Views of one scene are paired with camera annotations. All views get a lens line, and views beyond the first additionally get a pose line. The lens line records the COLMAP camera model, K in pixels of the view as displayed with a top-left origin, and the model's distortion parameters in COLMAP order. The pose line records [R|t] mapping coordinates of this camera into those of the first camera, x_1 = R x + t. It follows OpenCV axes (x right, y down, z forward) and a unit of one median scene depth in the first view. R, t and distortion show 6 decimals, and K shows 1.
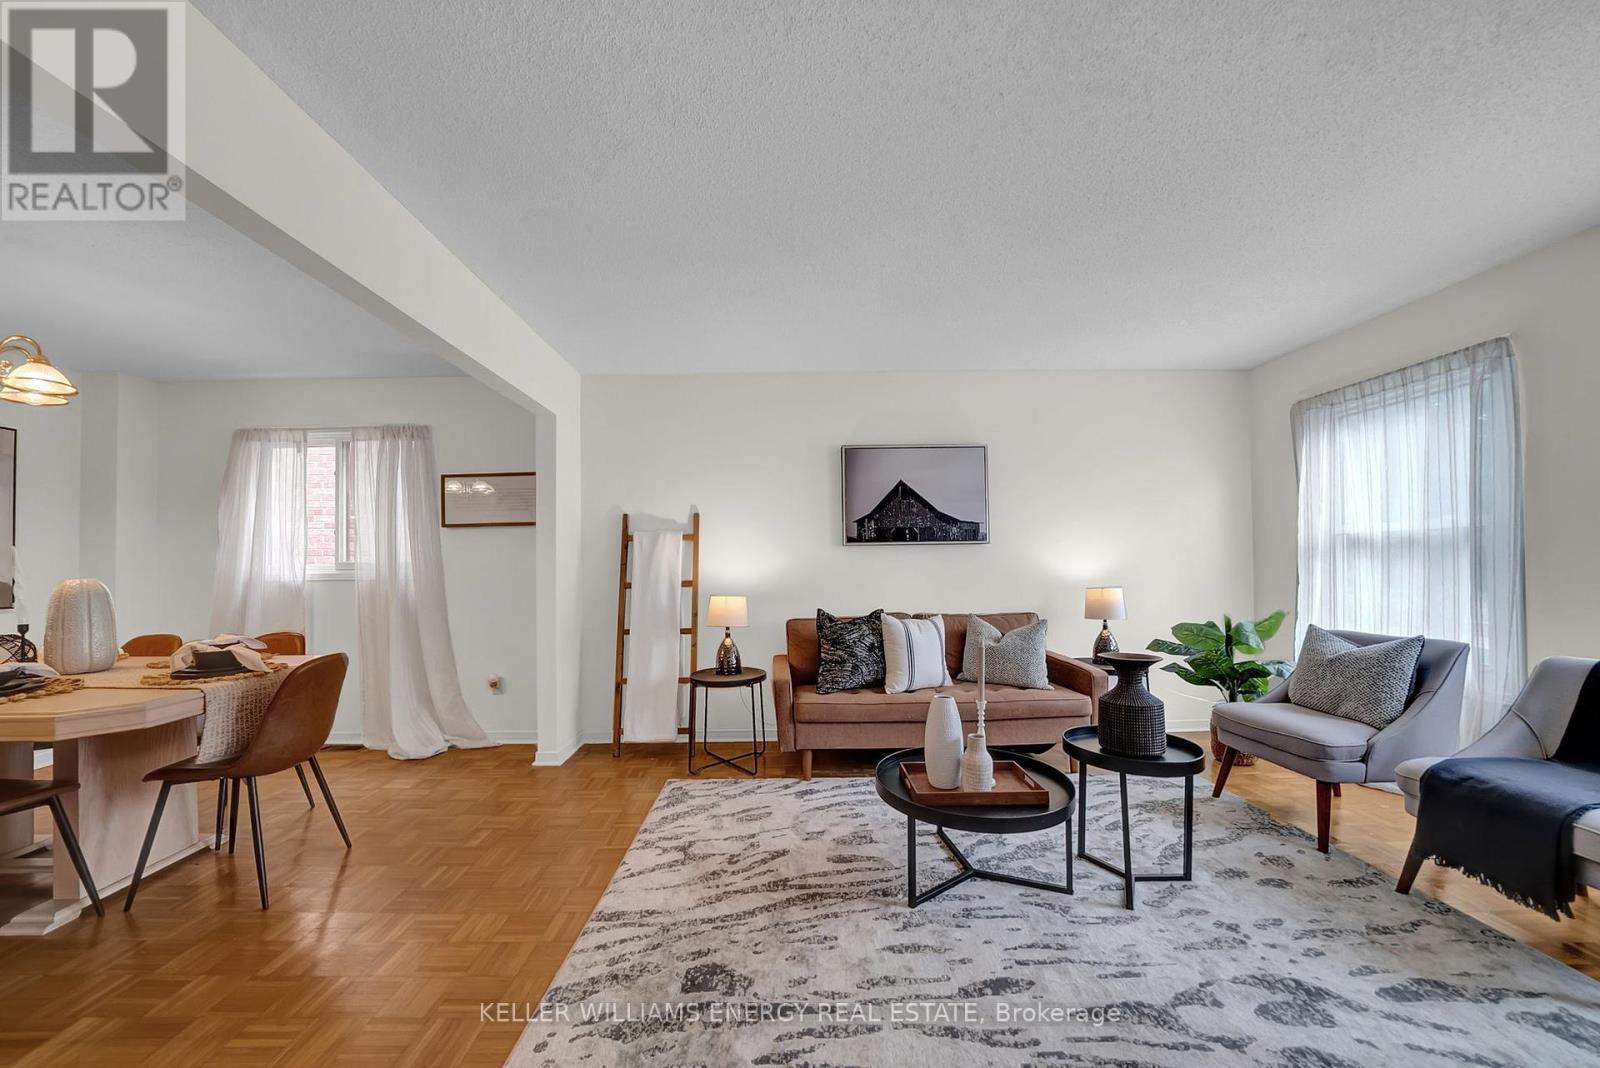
lens RADIAL K [[565.8, 0, 788.0], [0, 565.8, 552.6], [0, 0, 1]] dist [-0.024872, 0.002416]
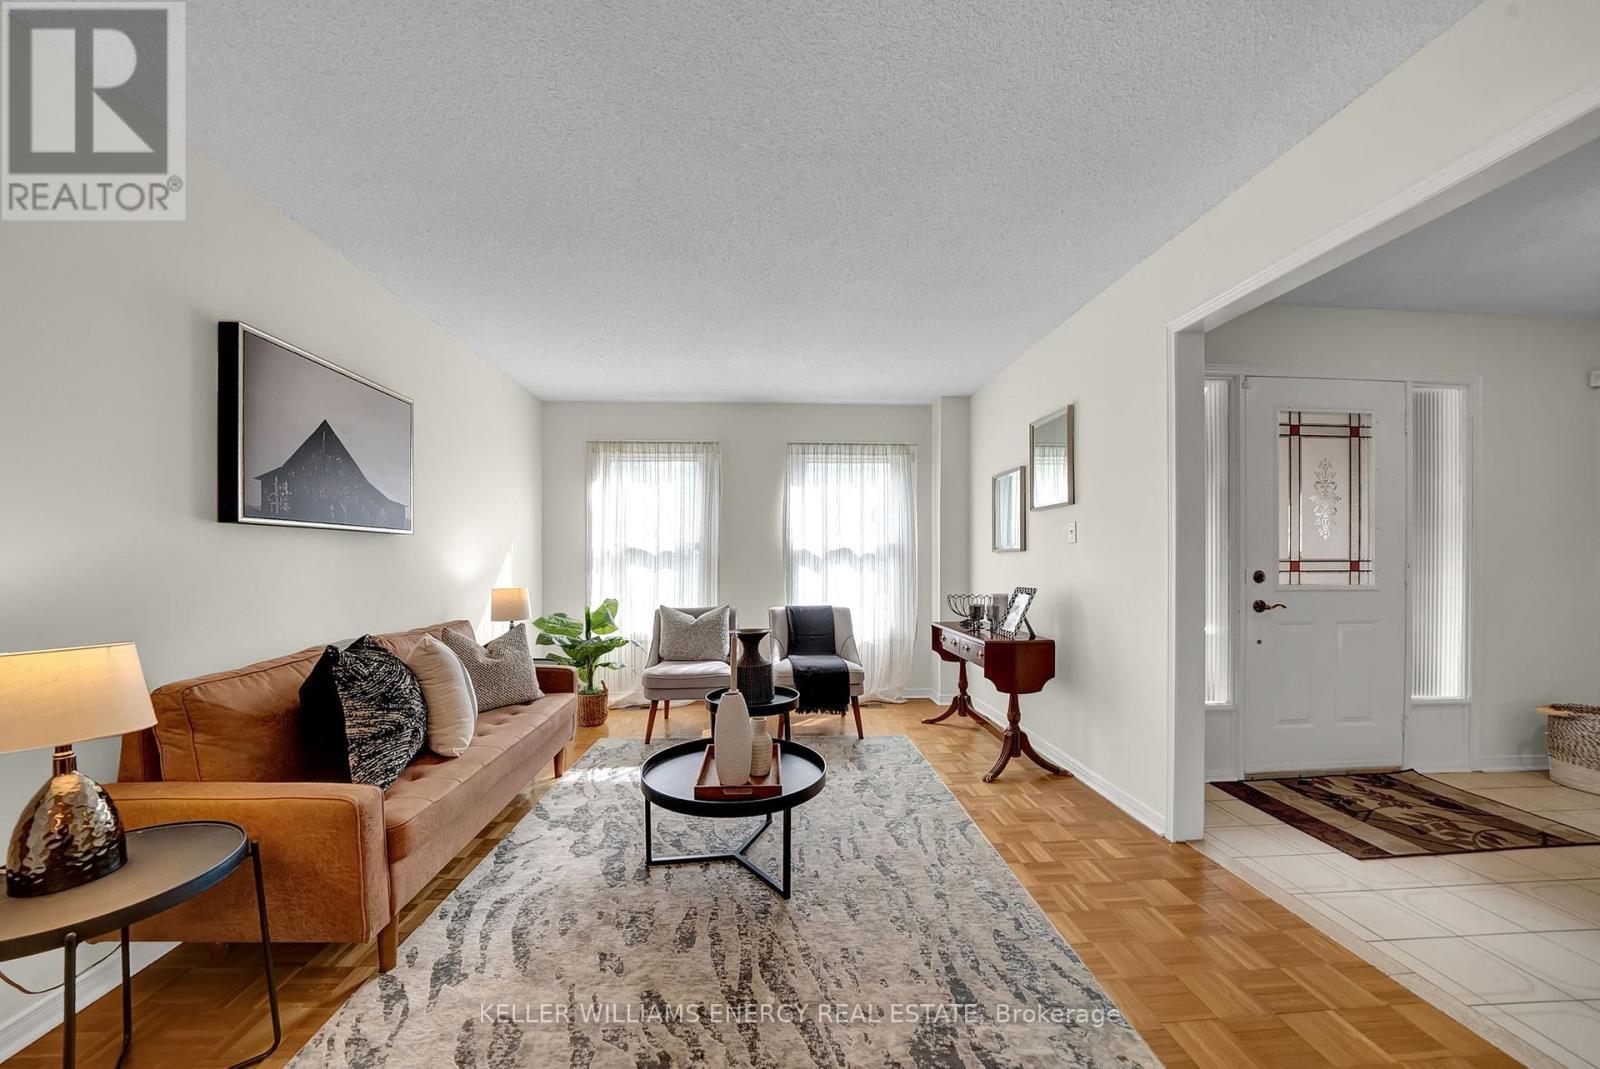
lens RADIAL K [[565.8, 0, 789.6], [0, 565.8, 560.9], [0, 0, 1]] dist [-0.024872, 0.002416]
pose [[-0.030721, 0.009284, 0.999485, -0.520088], [-0.019130, 0.999768, -0.009875, 0.021861], [-0.999345, -0.019424, -0.030536, 0.676780]]
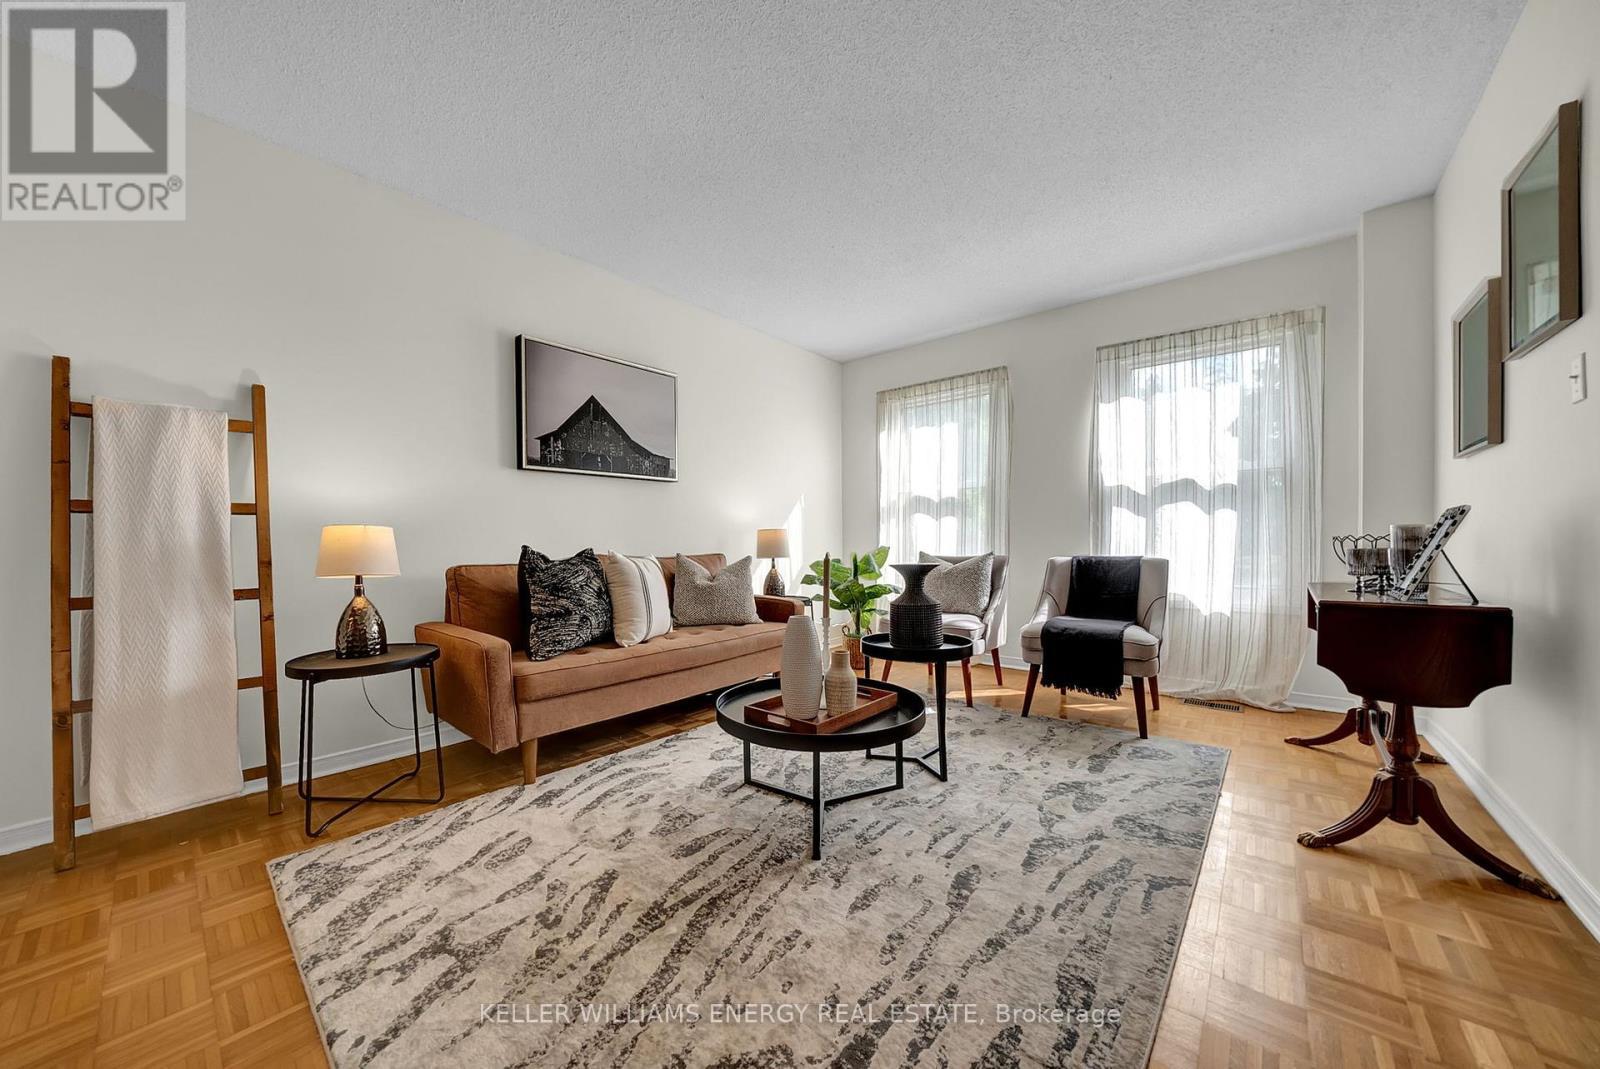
lens RADIAL K [[565.8, 0, 786.9], [0, 565.8, 544.2], [0, 0, 1]] dist [-0.024872, 0.002416]
pose [[0.665303, 0.000365, 0.746574, -0.288455], [-0.013214, 0.999849, 0.011287, 0.096310], [-0.746457, -0.017374, 0.665207, 0.310945]]
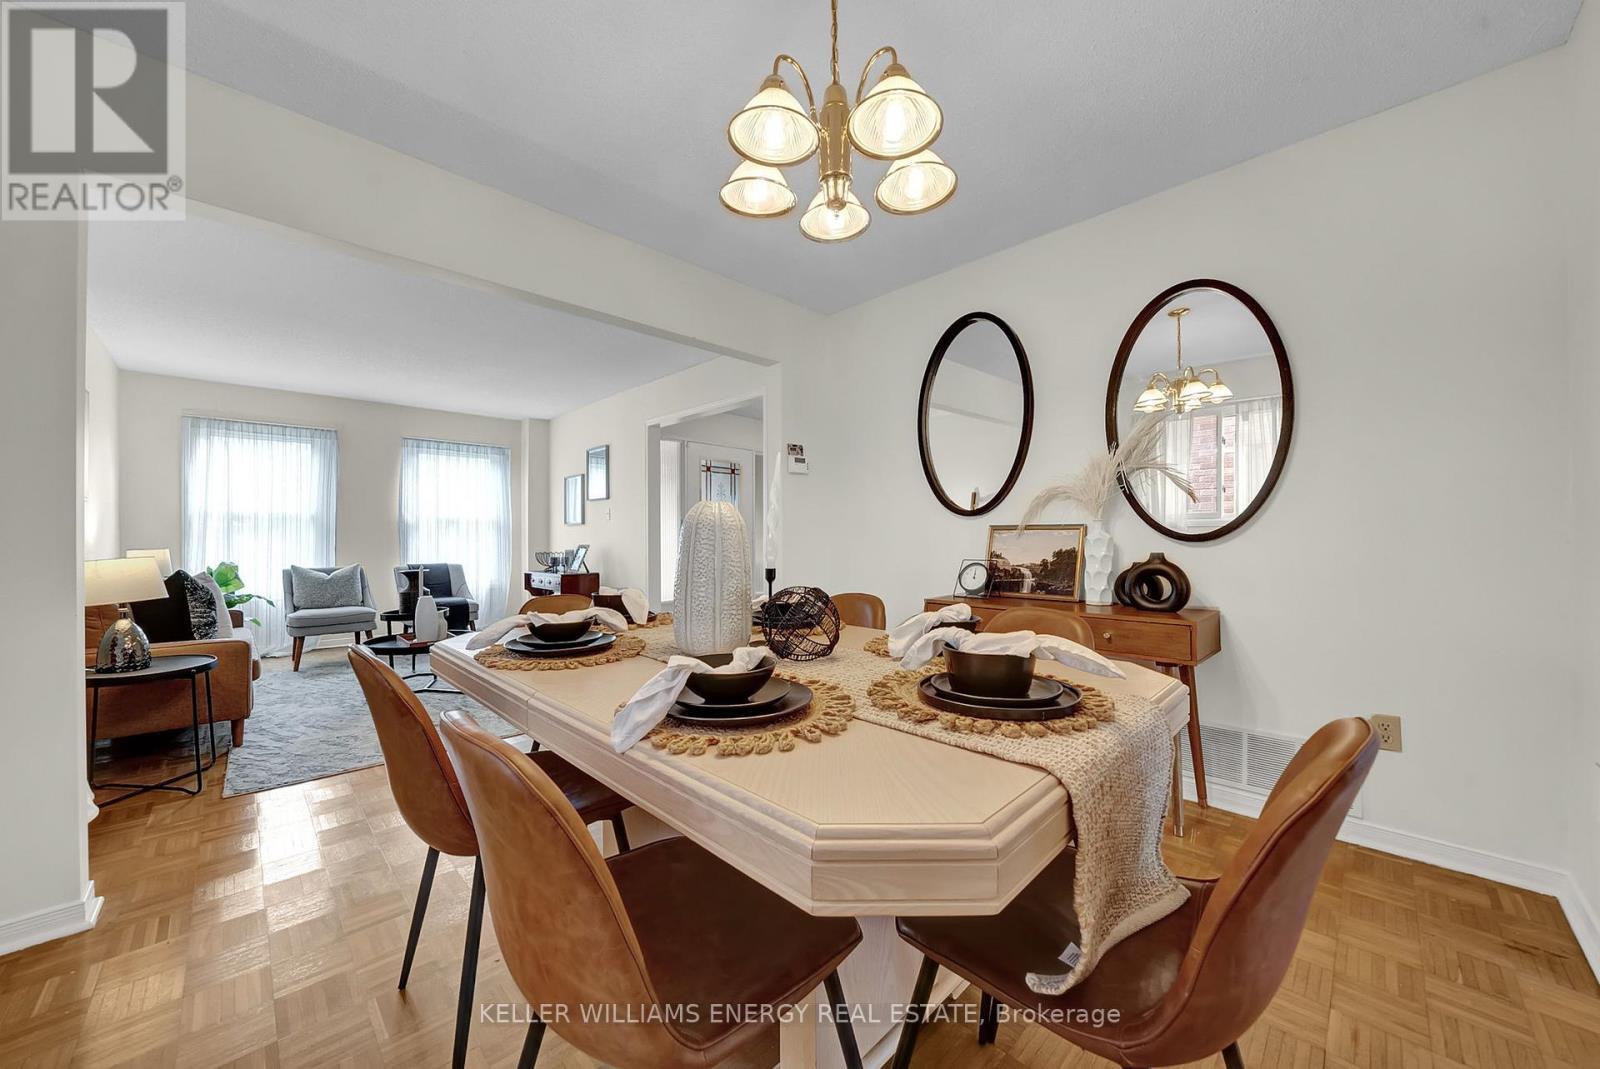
lens RADIAL K [[583.5, 0, 771.4], [0, 583.5, 537.2], [0, 0, 1]] dist [-0.016186, 0.000084]
pose [[-0.661833, 0.013823, 0.749523, -1.350422], [-0.007111, 0.999669, -0.024715, 0.072846], [-0.749617, -0.021687, -0.661516, 1.018082]]
